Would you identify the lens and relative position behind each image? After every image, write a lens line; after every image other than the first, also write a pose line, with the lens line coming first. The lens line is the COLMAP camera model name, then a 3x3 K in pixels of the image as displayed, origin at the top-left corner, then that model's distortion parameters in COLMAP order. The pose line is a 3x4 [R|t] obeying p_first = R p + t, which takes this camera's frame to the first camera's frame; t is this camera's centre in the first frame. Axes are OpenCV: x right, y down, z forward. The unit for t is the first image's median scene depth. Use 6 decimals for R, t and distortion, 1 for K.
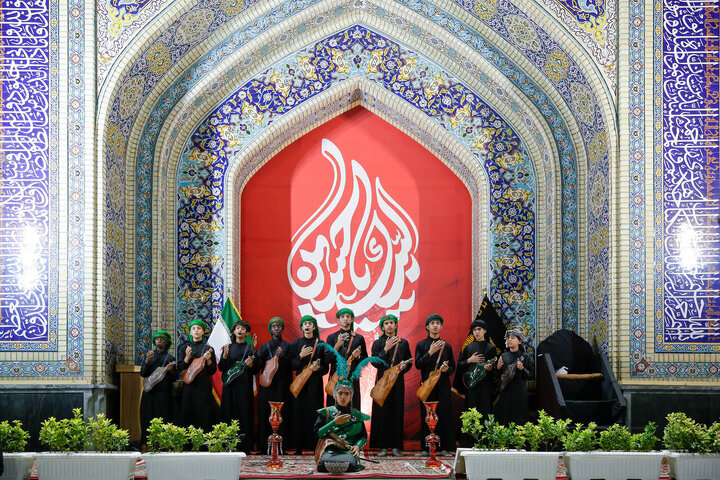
lens RADIAL K [[802.5, 0, 360.0], [0, 802.5, 205.4], [0, 0, 1]] dist [0.018188, -0.015095]
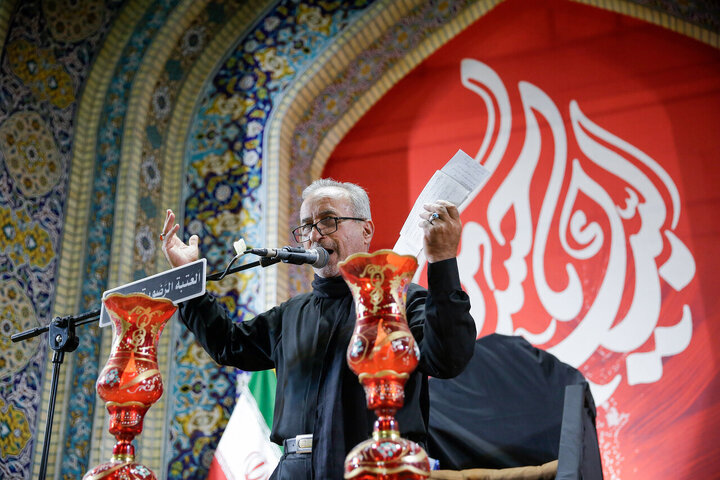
lens RADIAL K [[802.5, 0, 360.0], [0, 802.5, 205.4], [0, 0, 1]] dist [0.018188, -0.015095]
pose [[0.934147, -0.162895, -0.317545, 0.049340], [0.105493, 0.976031, -0.190352, 0.117932], [0.340941, 0.144318, 0.928941, 0.522914]]
